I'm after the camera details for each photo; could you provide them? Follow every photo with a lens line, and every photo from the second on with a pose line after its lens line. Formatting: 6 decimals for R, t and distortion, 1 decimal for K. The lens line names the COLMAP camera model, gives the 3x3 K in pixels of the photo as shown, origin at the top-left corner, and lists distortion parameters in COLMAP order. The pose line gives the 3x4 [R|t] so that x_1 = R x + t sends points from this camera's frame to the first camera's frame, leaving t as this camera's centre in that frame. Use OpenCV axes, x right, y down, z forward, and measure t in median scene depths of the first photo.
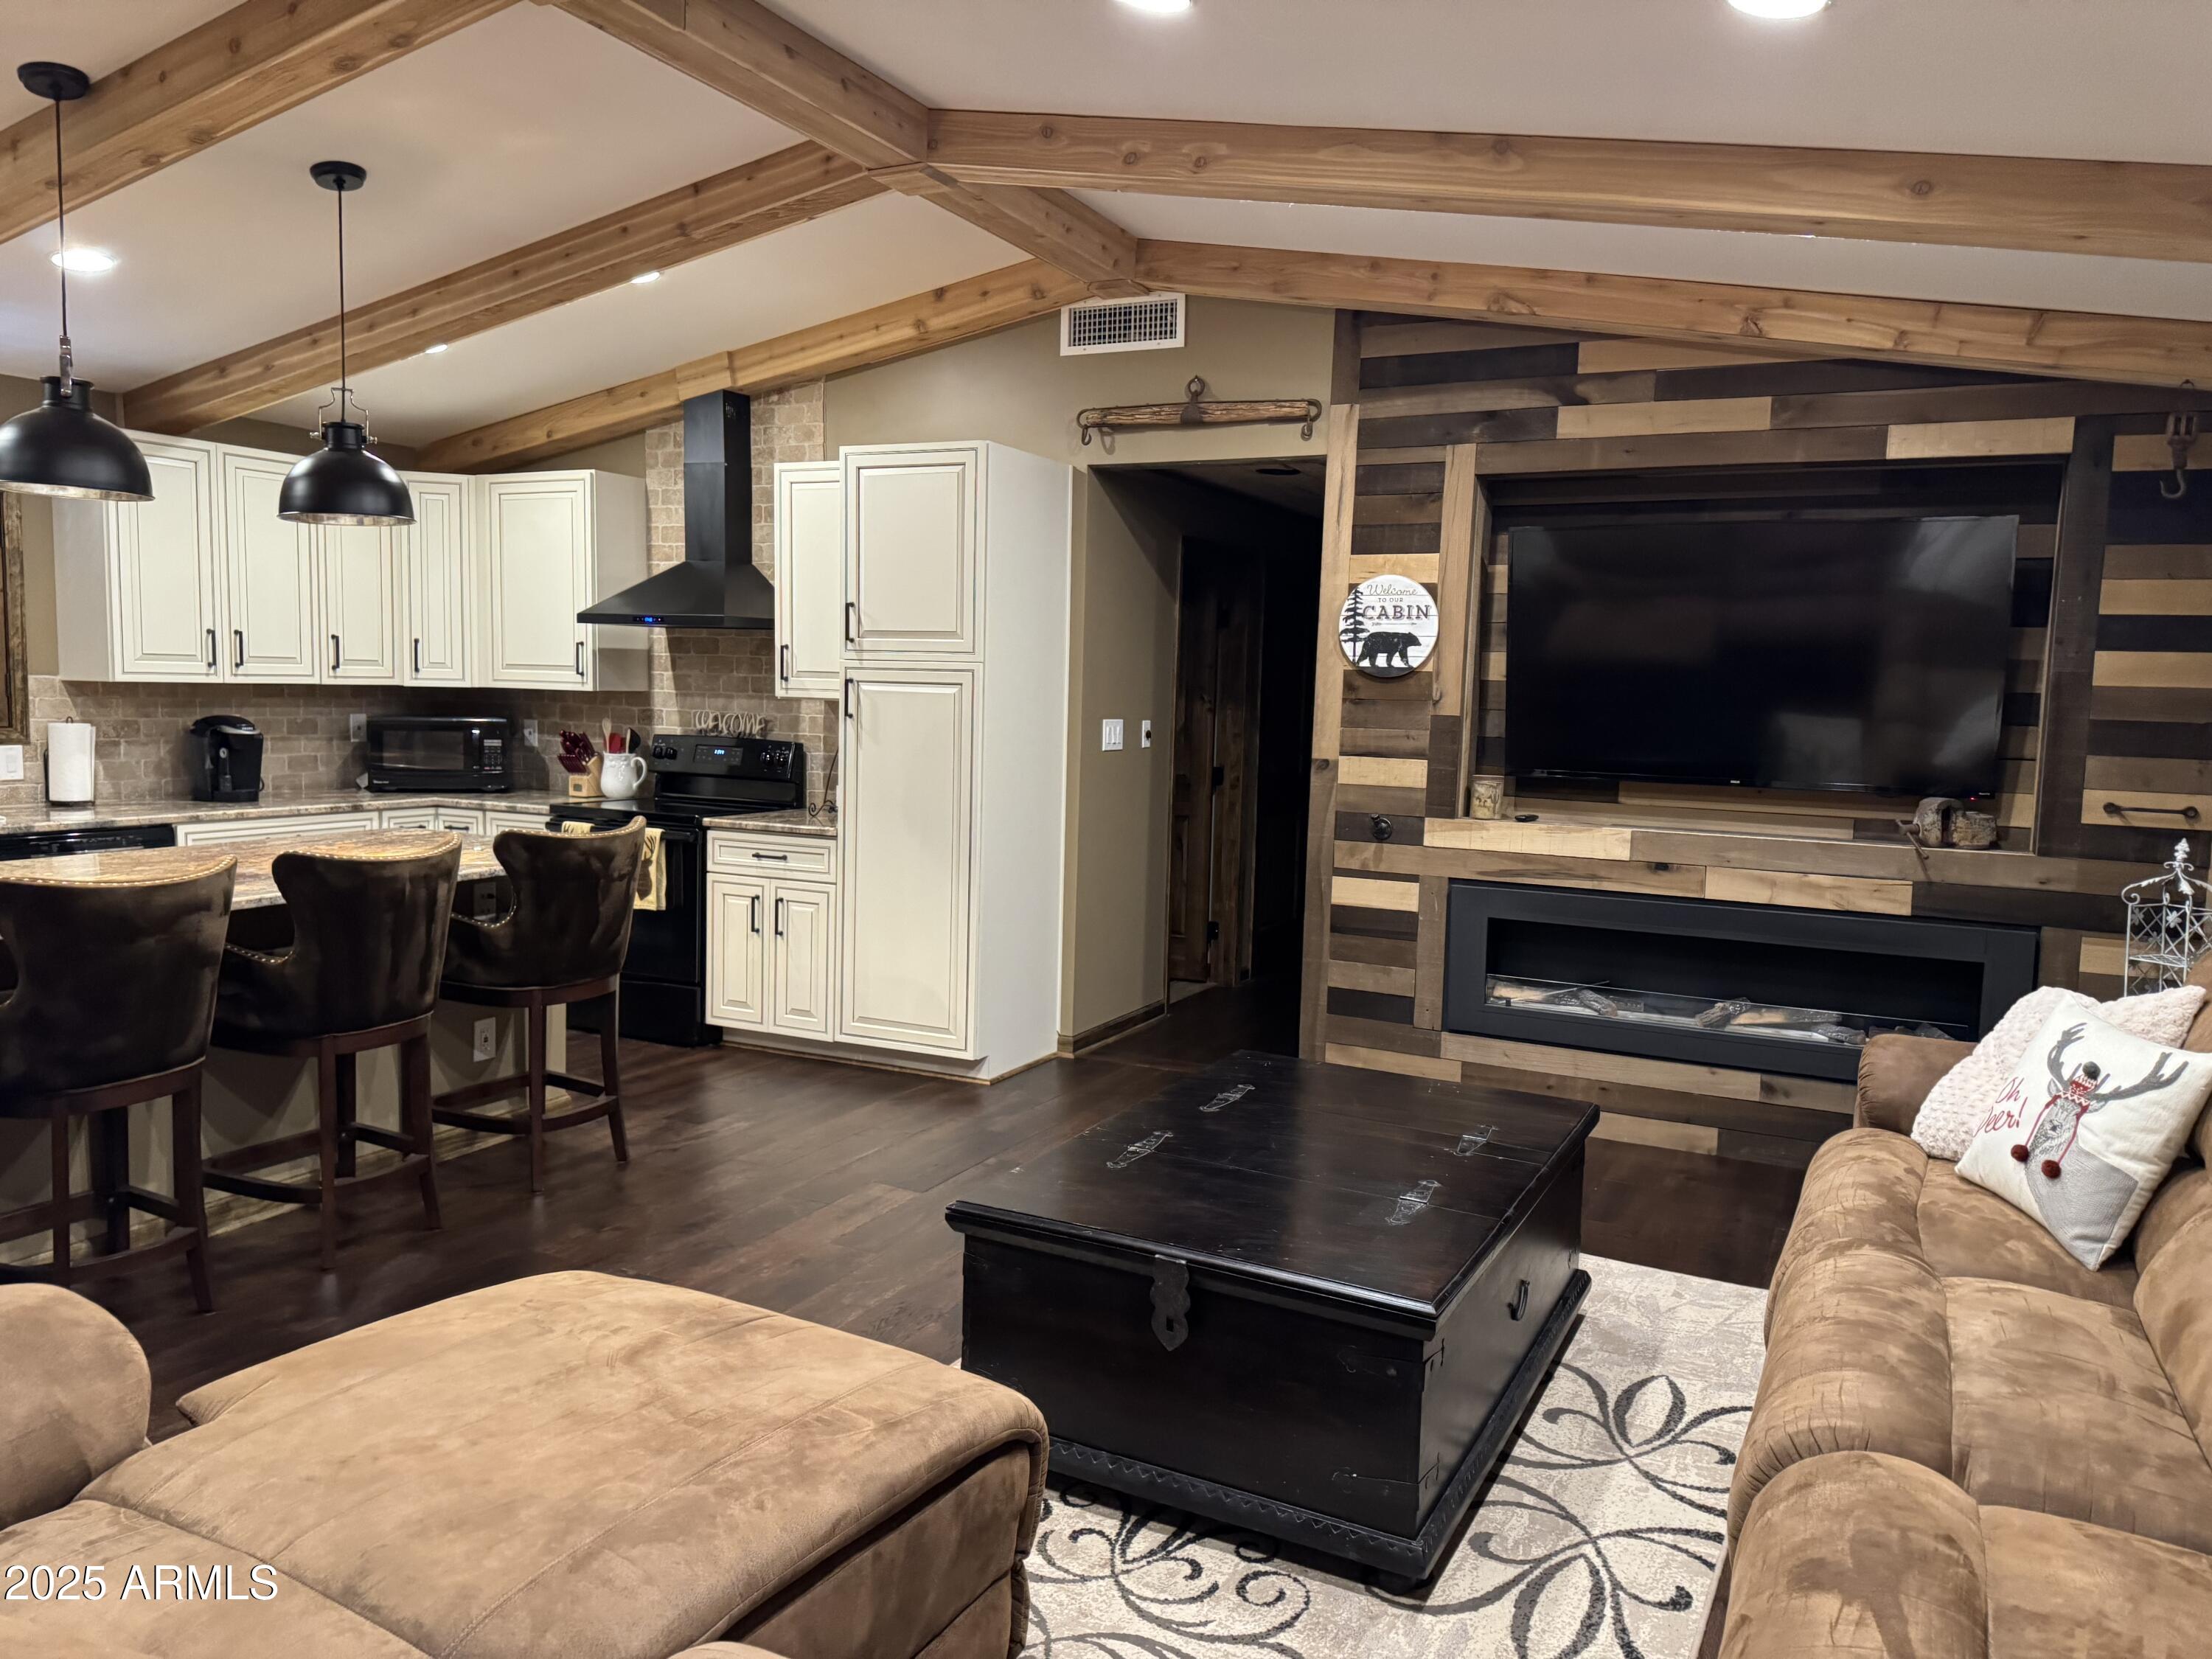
lens RADIAL K [[1554.1, 0, 1118.7], [0, 1554.1, 839.0], [0, 0, 1]] dist [0.074838, -0.090650]
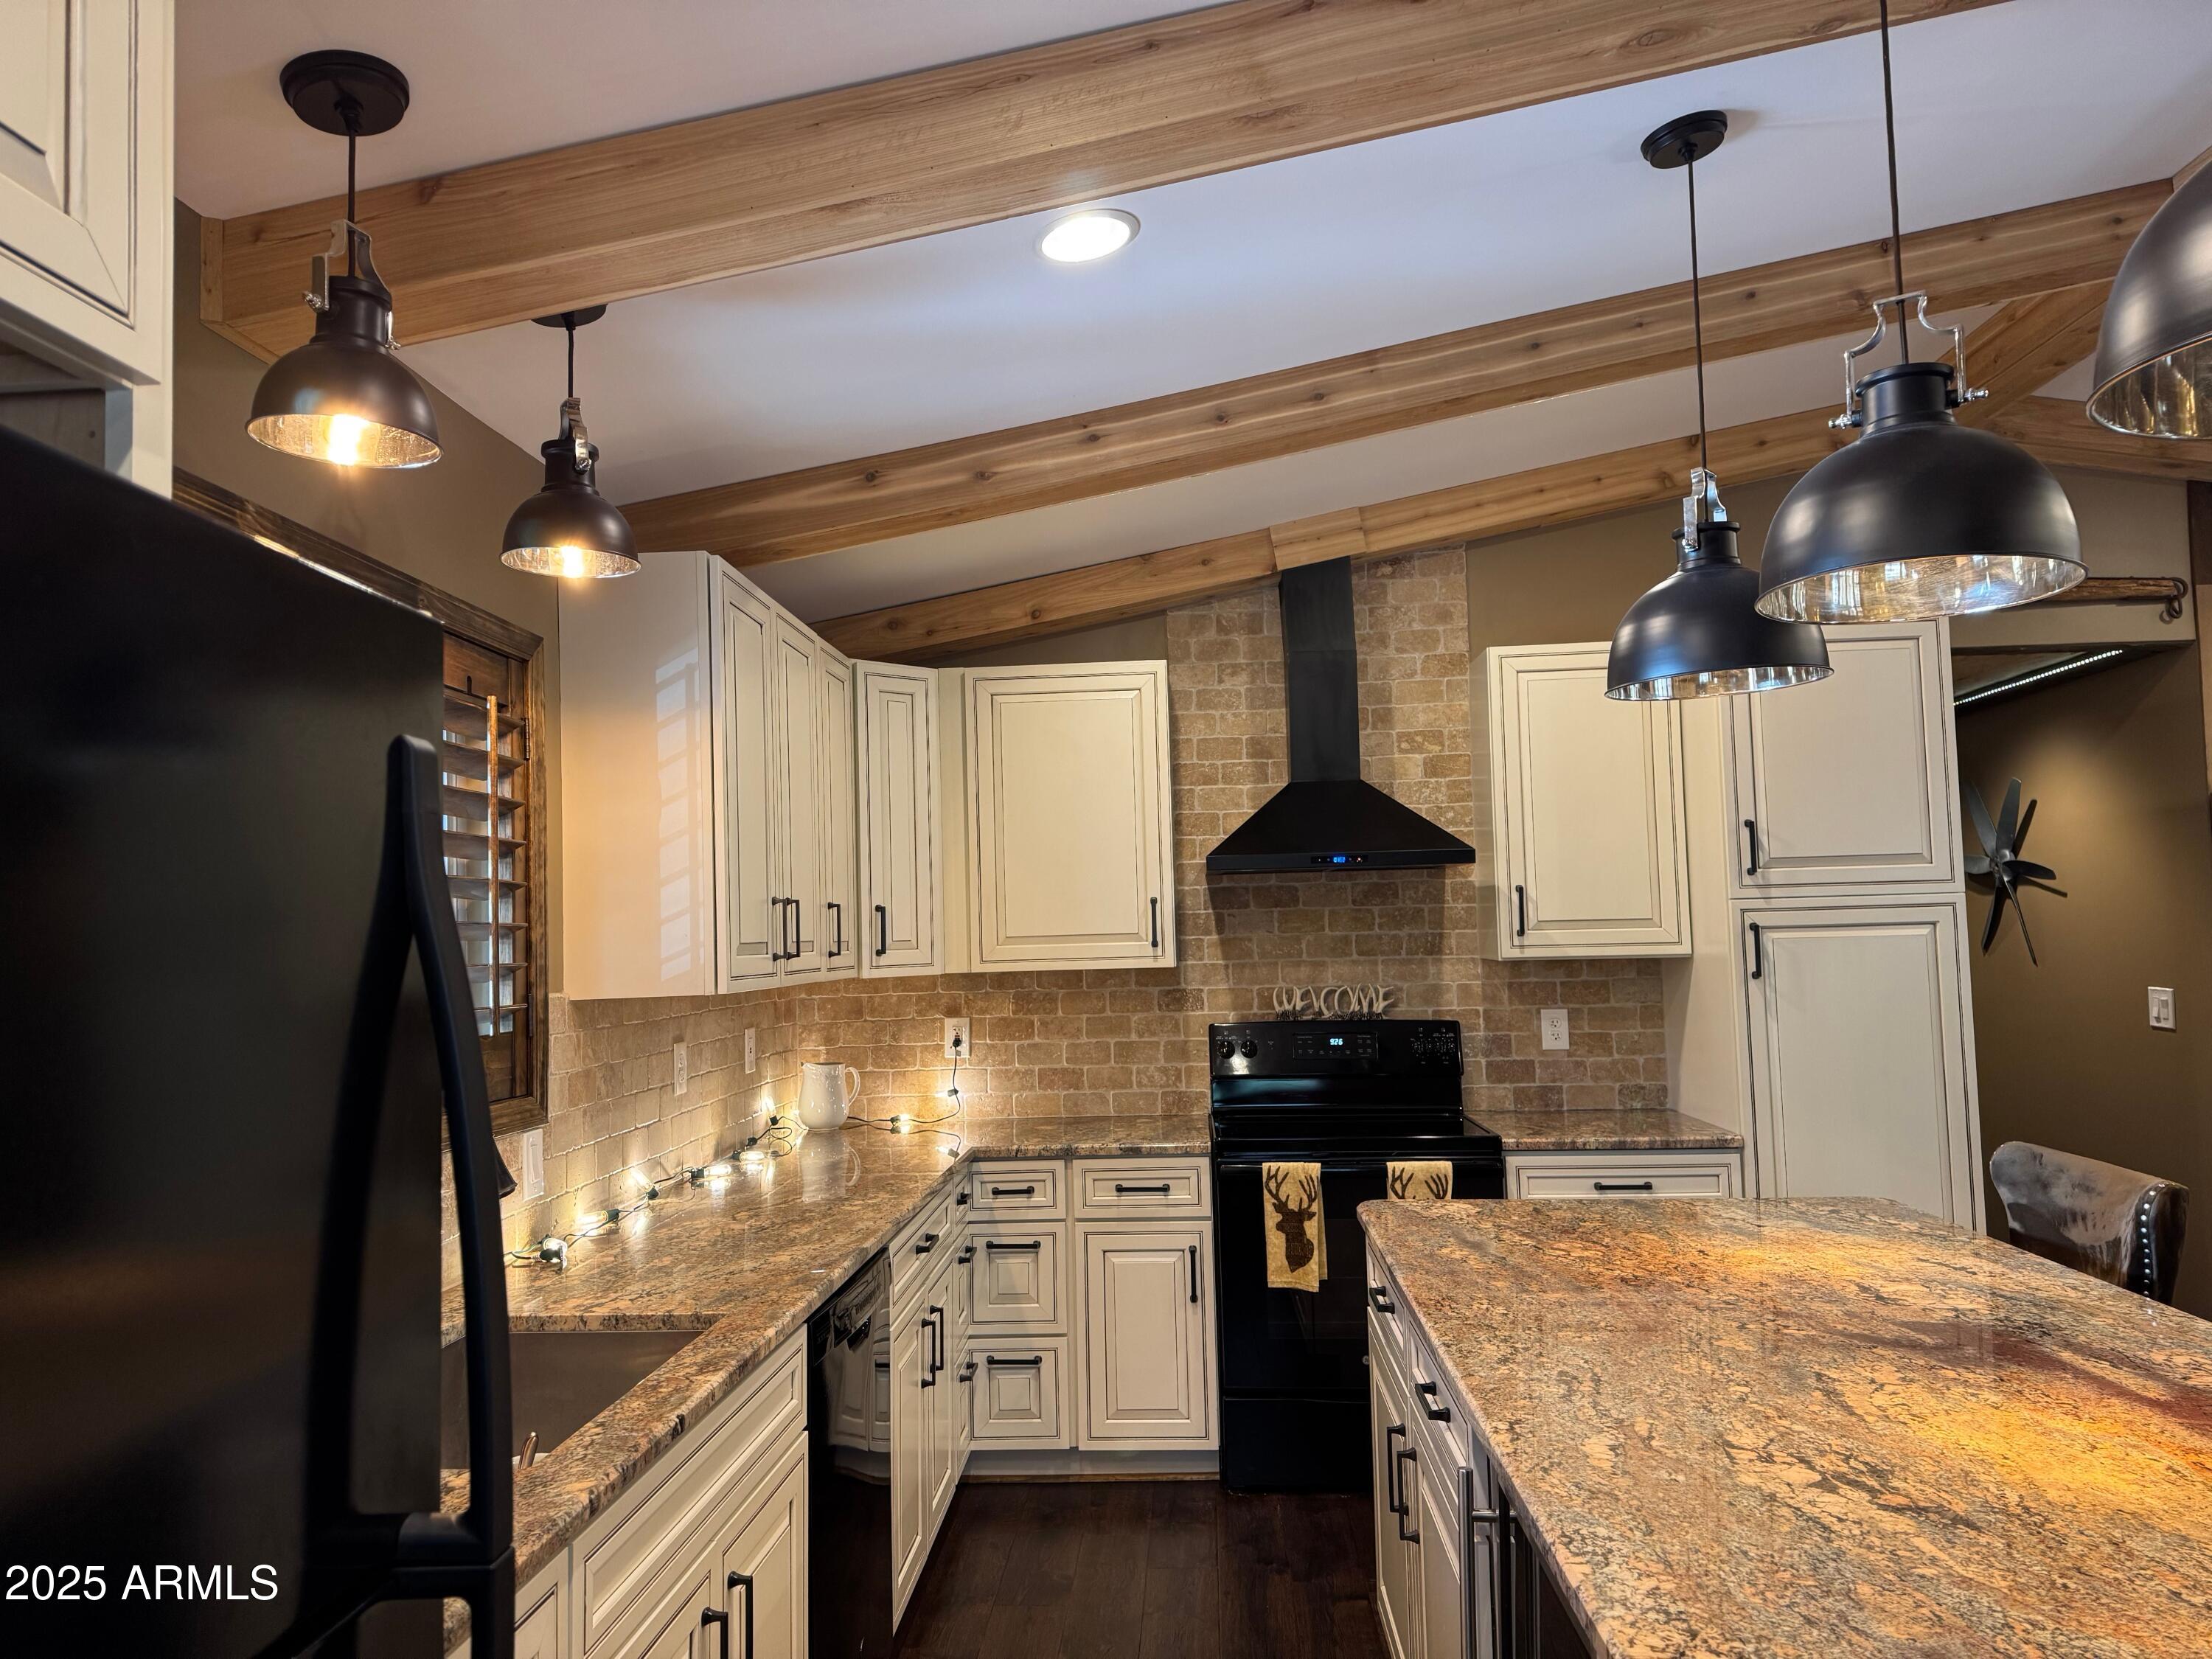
lens RADIAL K [[1542.6, 0, 1107.5], [0, 1542.6, 833.1], [0, 0, 1]] dist [0.158436, -0.261030]
pose [[0.918676, -0.023605, 0.394306, -0.785200], [0.089178, 0.984836, -0.148815, -0.066376], [-0.384814, 0.171876, 0.906850, 0.470086]]
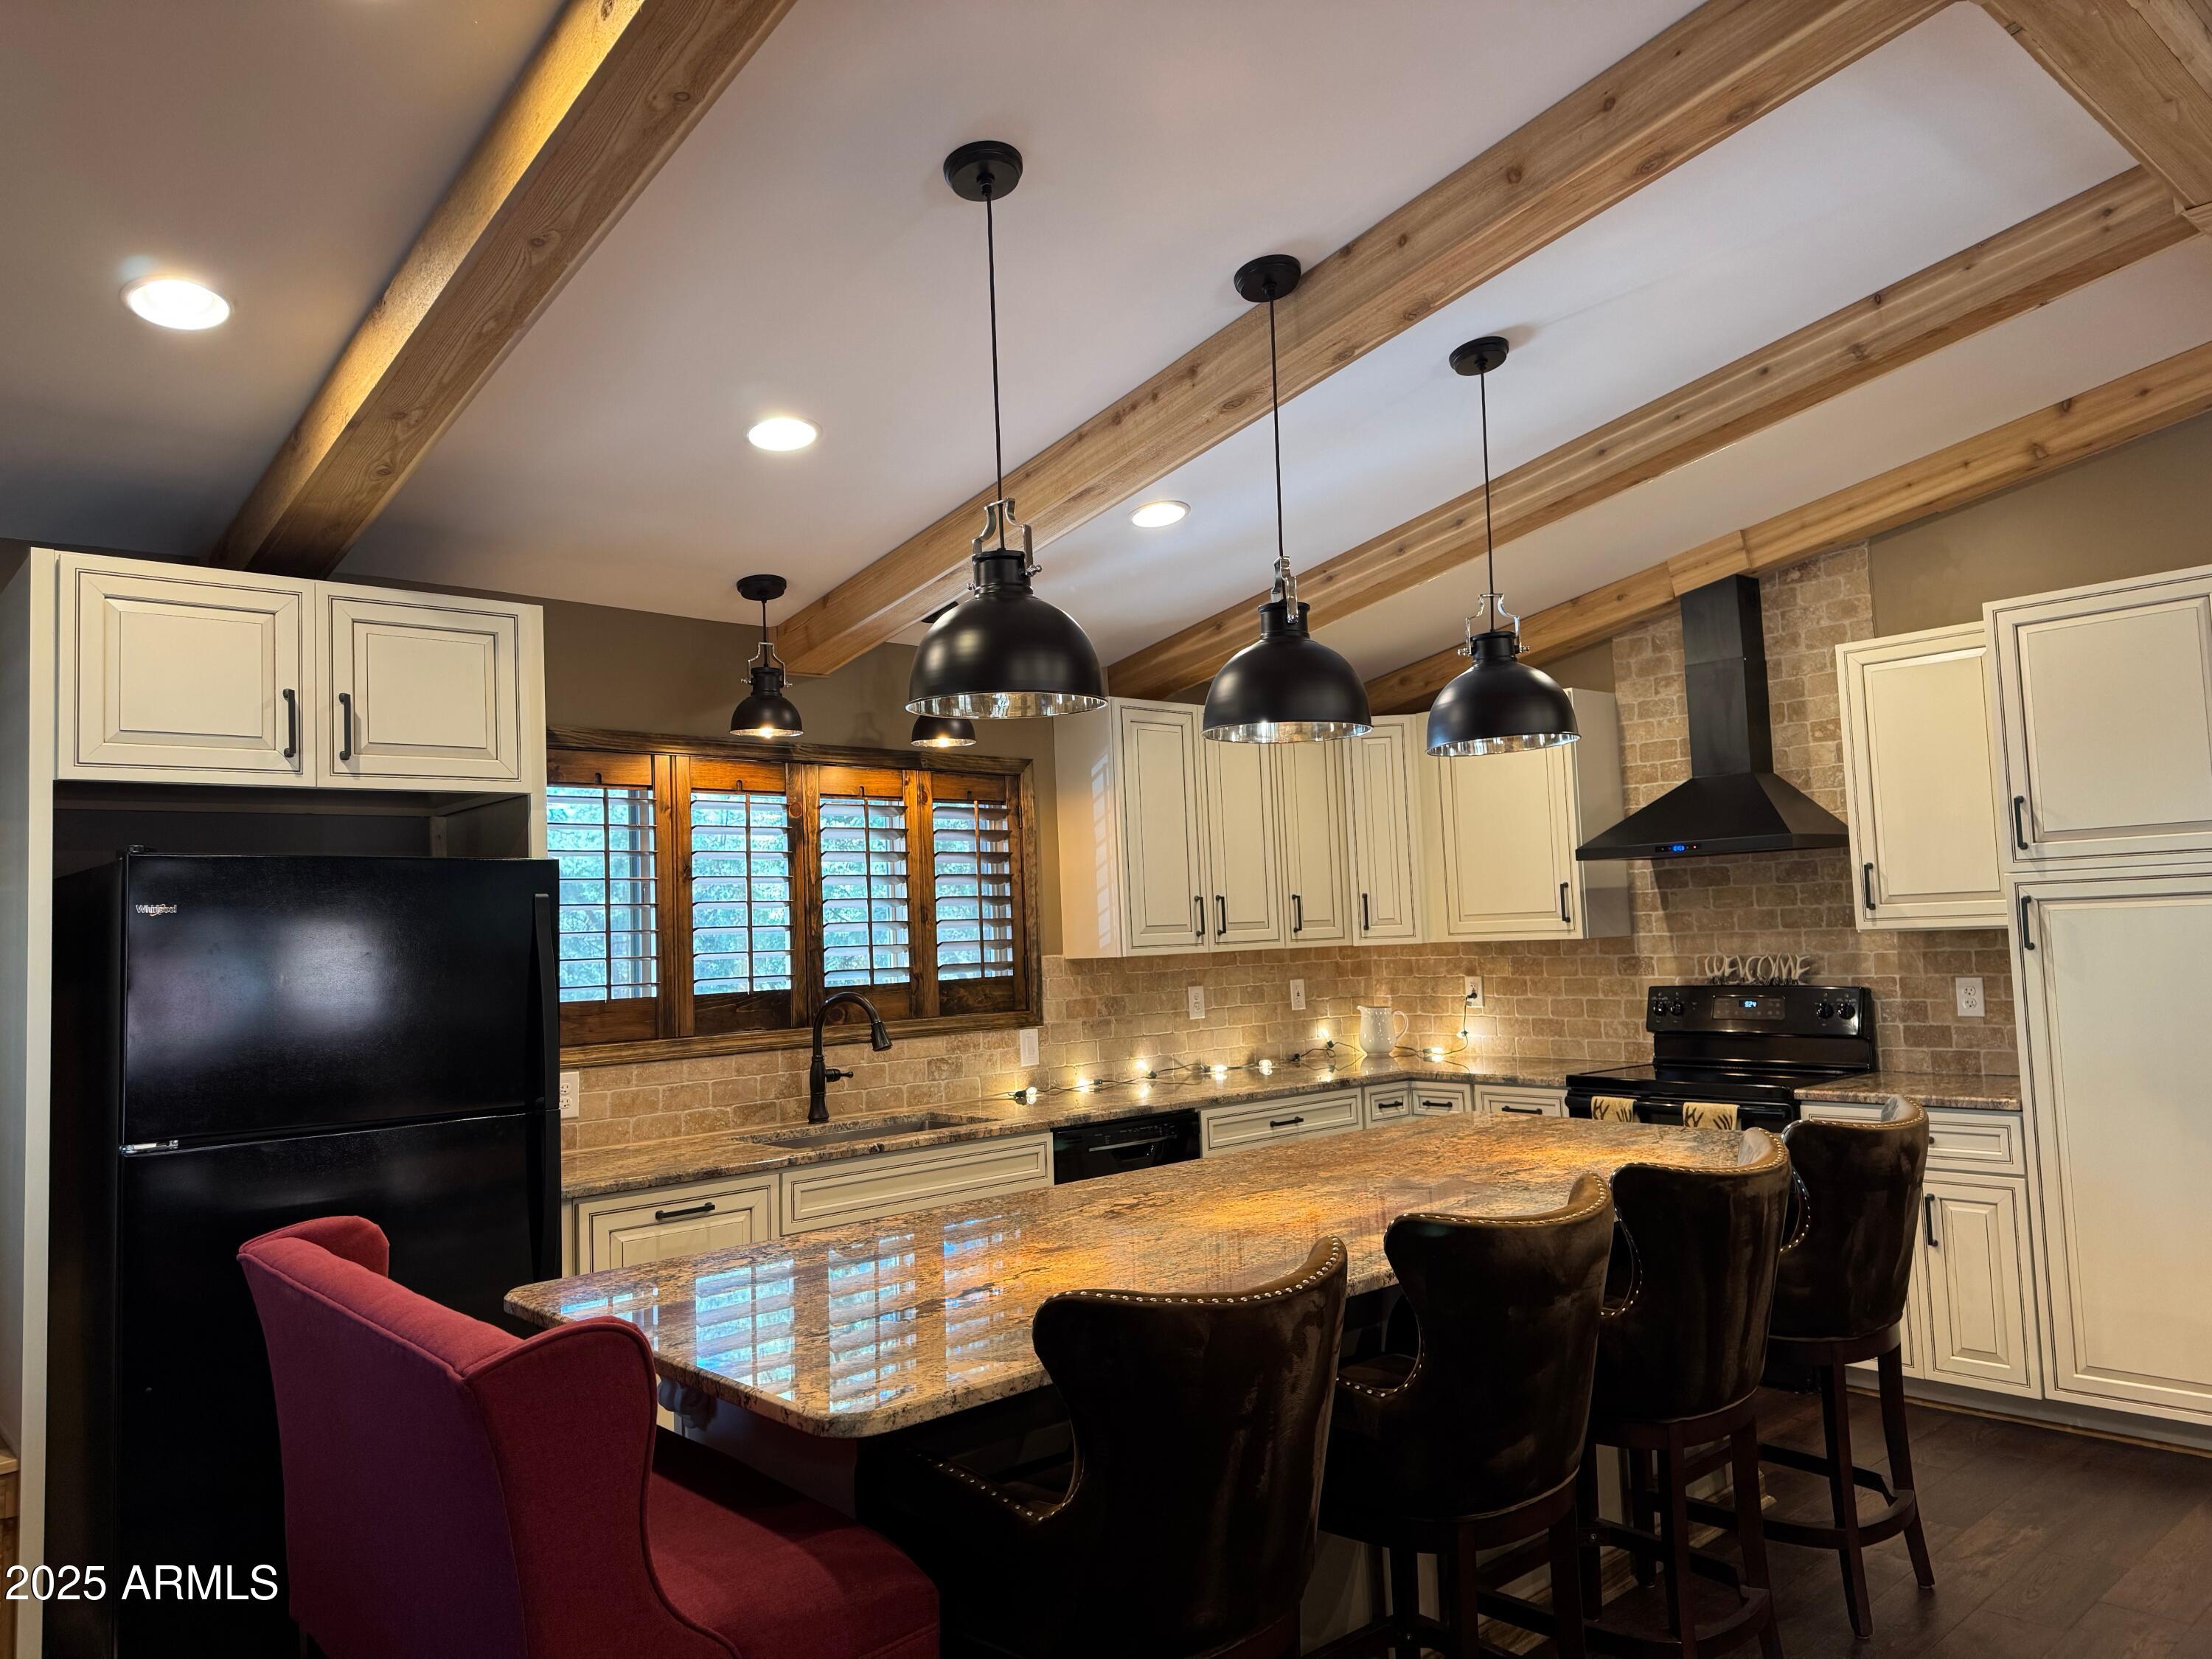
lens RADIAL K [[1540.4, 0, 1098.3], [0, 1540.4, 823.1], [0, 0, 1]] dist [0.146395, -0.290357]
pose [[0.925073, -0.089477, -0.369099, -0.323657], [0.025866, 0.984438, -0.173818, -0.019285], [0.378908, 0.151247, 0.912991, 0.141338]]
